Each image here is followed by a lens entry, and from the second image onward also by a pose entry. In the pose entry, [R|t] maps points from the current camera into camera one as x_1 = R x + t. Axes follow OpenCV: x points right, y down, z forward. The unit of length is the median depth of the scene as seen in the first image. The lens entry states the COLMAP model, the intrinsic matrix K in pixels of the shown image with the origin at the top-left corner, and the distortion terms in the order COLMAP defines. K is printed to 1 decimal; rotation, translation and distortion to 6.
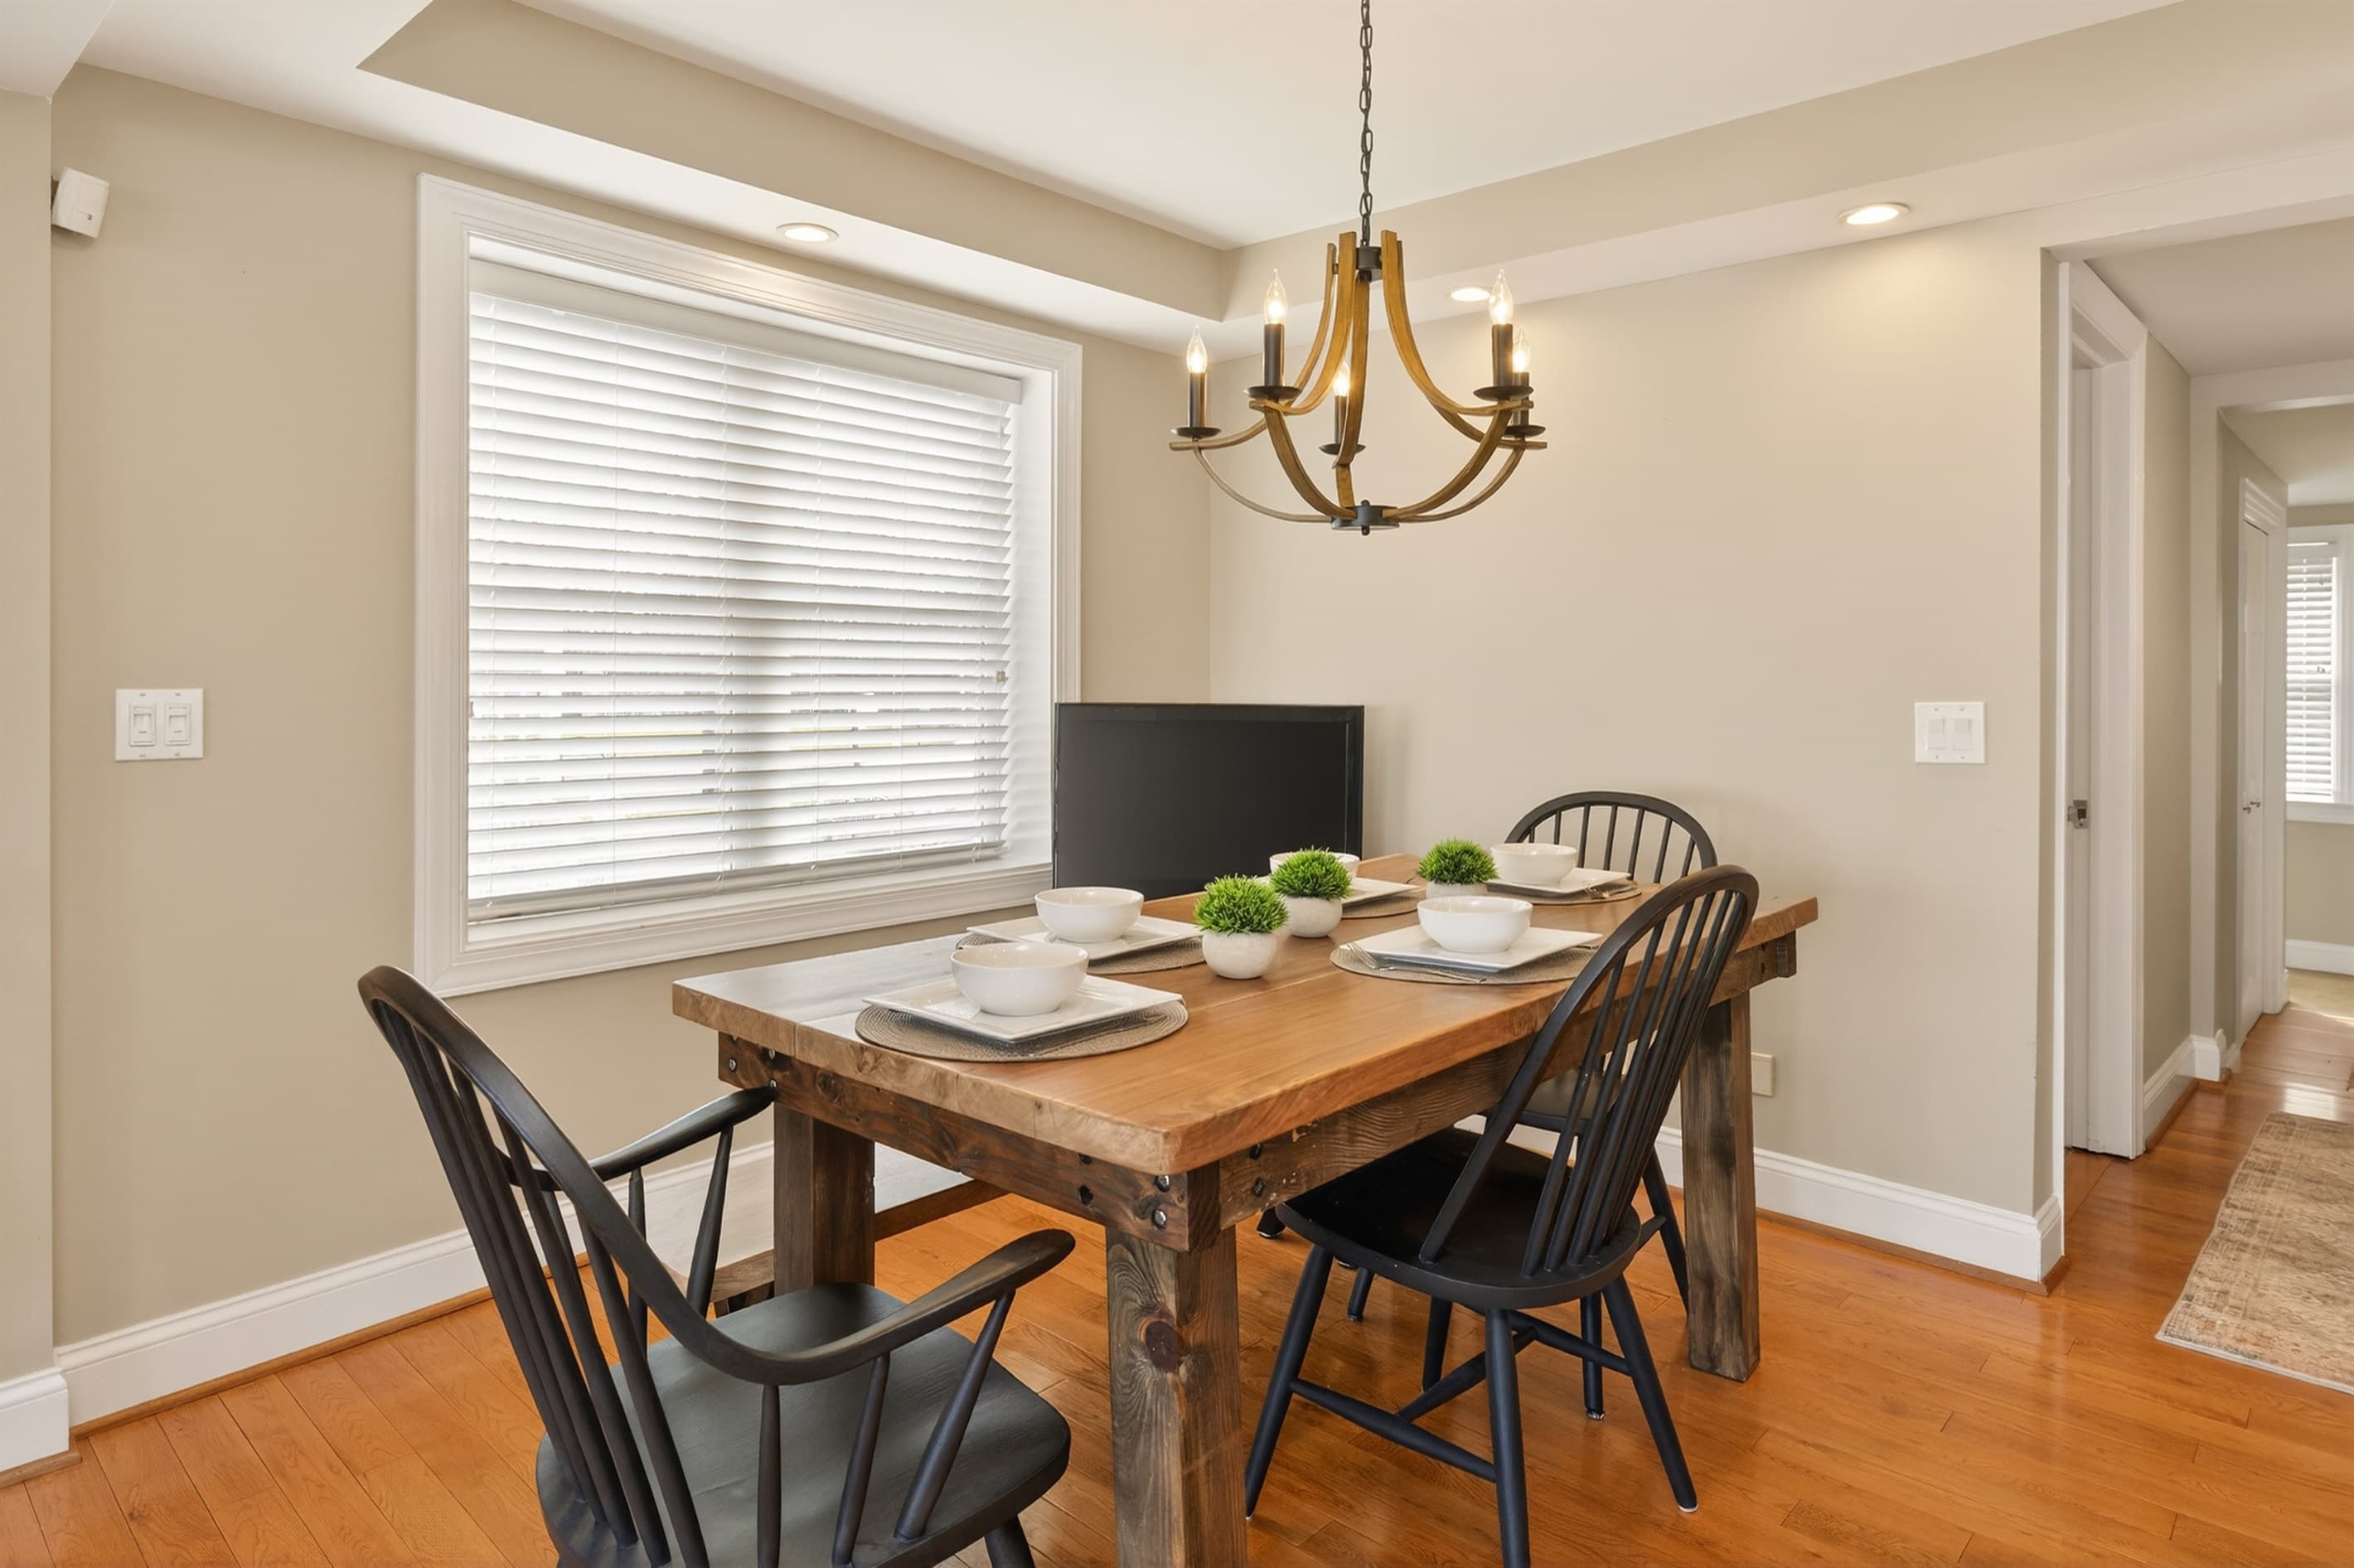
lens RADIAL K [[1357.0, 0, 1162.5], [0, 1357.0, 671.5], [0, 0, 1]] dist [-0.012494, 0.000276]
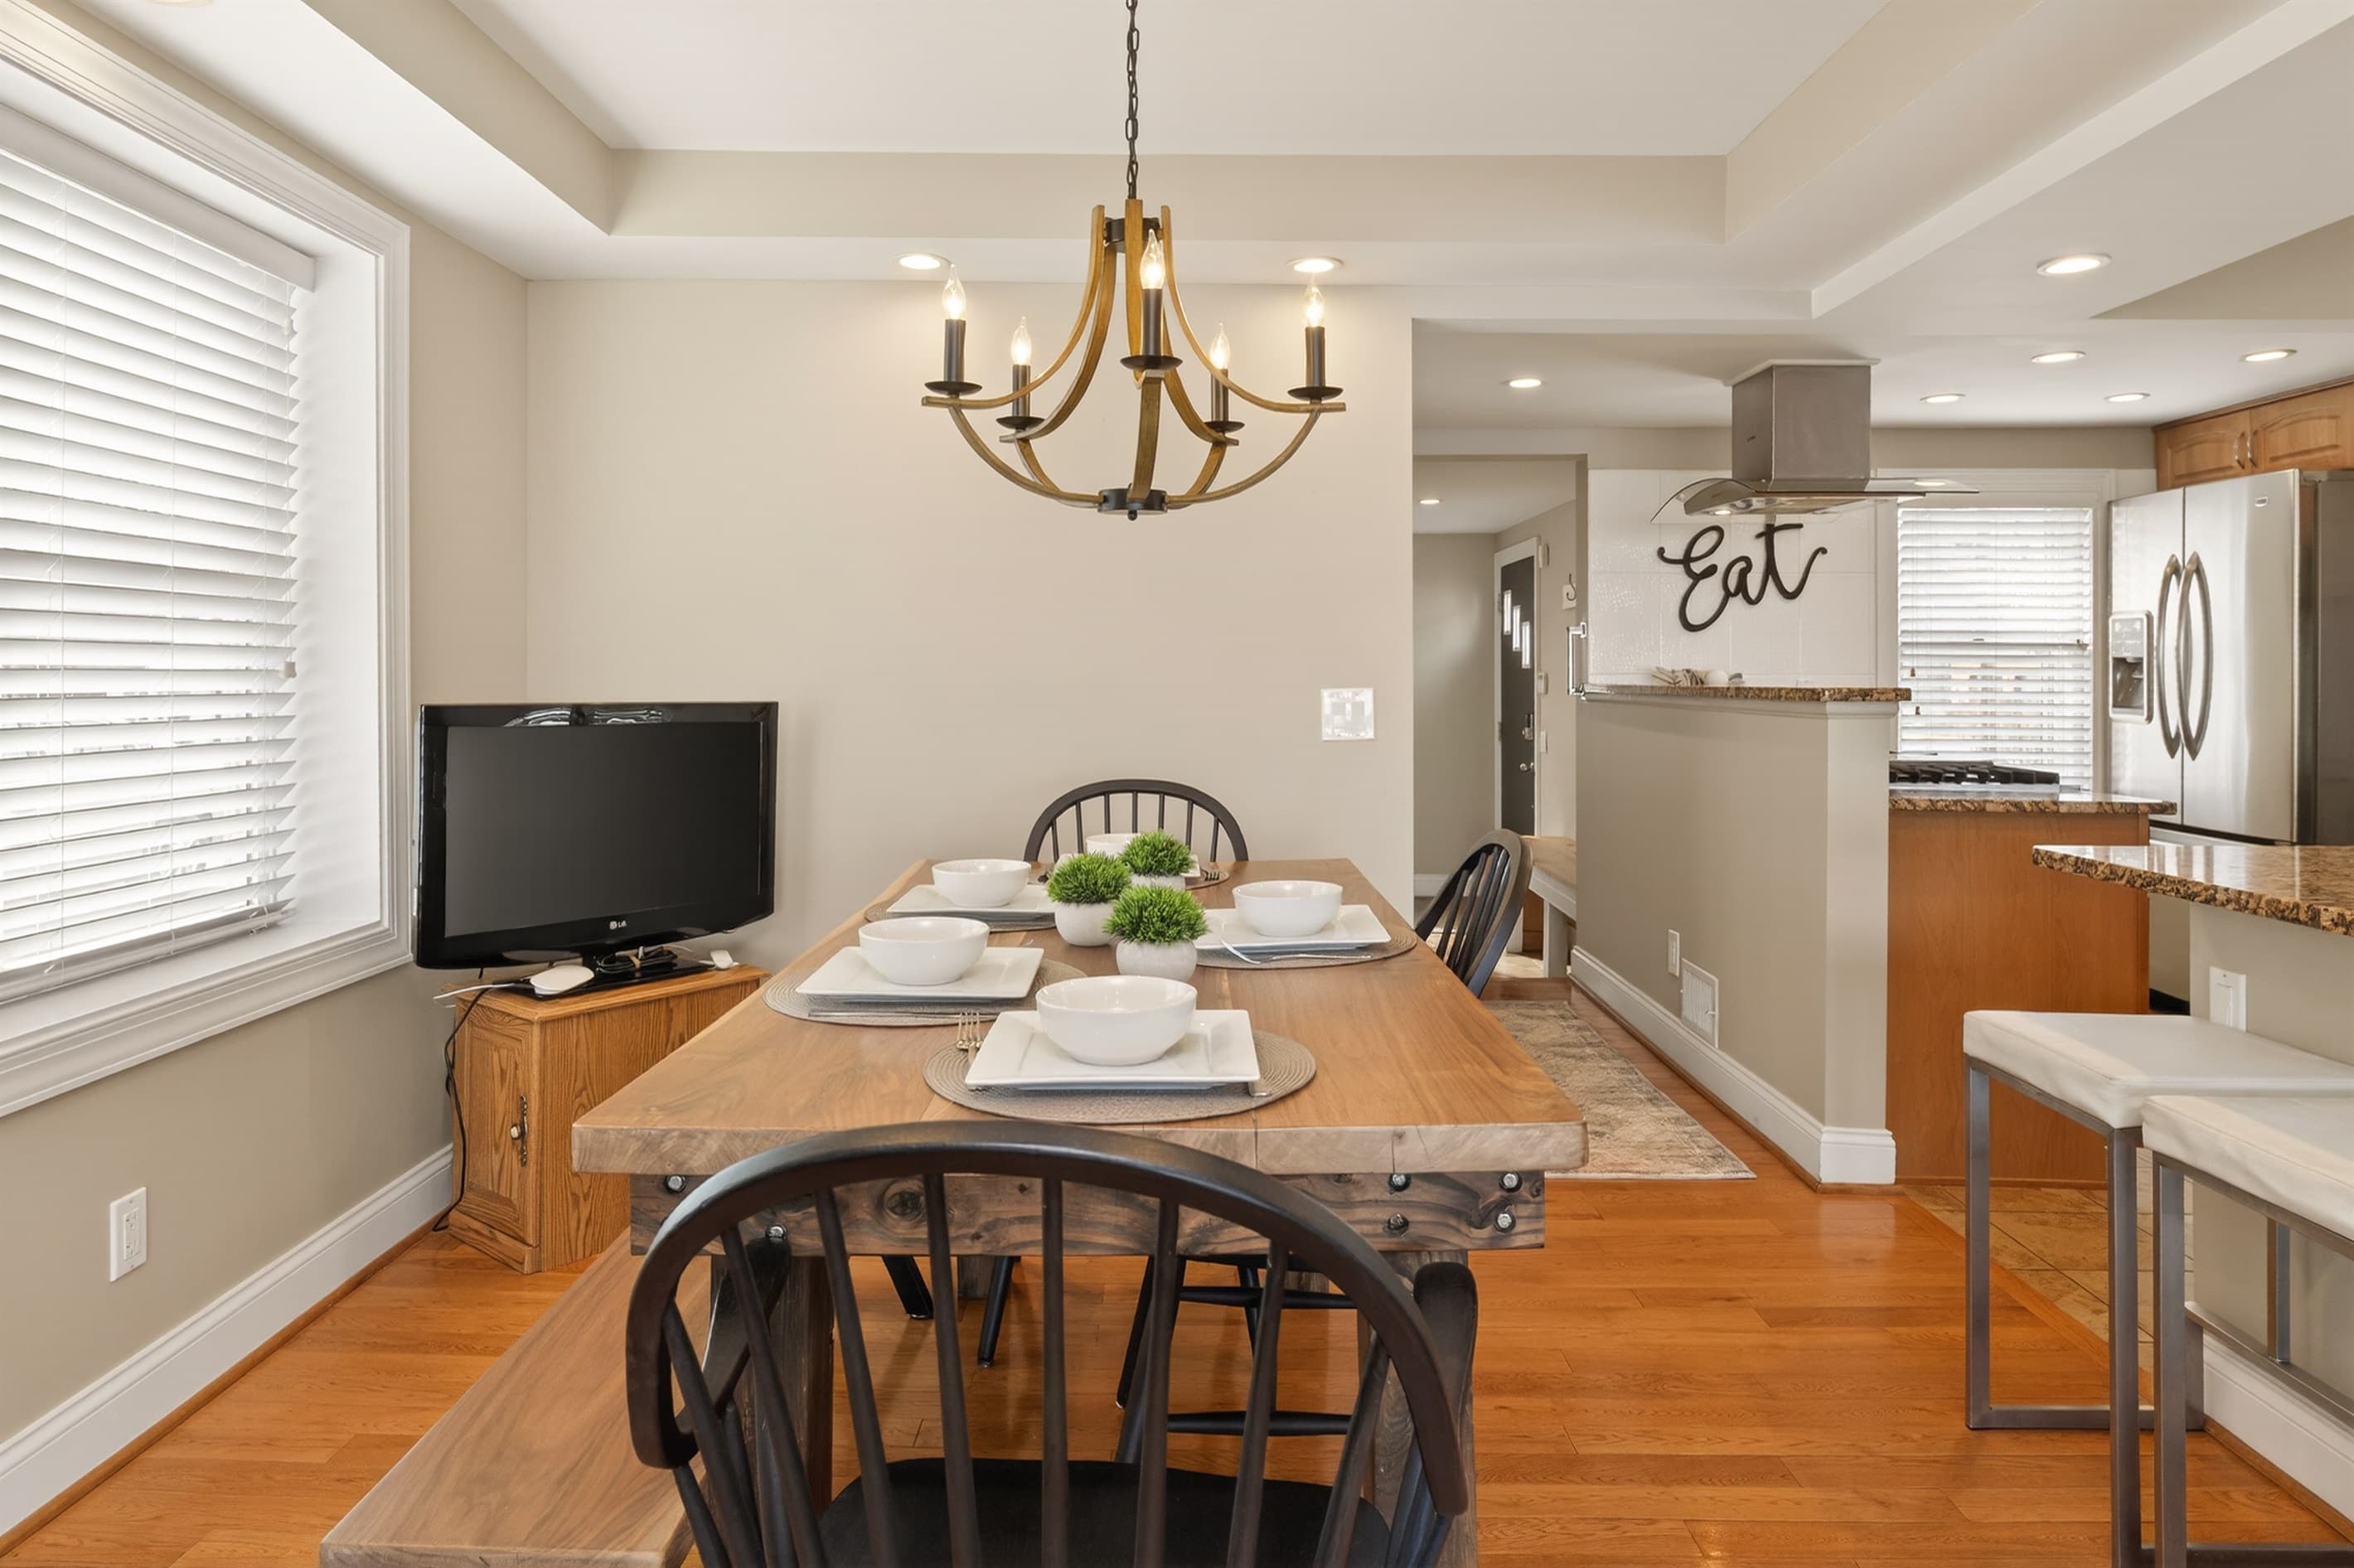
lens RADIAL K [[1443.5, 0, 1149.9], [0, 1443.5, 653.7], [0, 0, 1]] dist [-0.003115, 0.000940]
pose [[0.732077, 0.005519, 0.681199, -0.400794], [-0.000286, 0.999970, -0.007794, 0.001682], [-0.681221, 0.005511, 0.732057, 0.183972]]
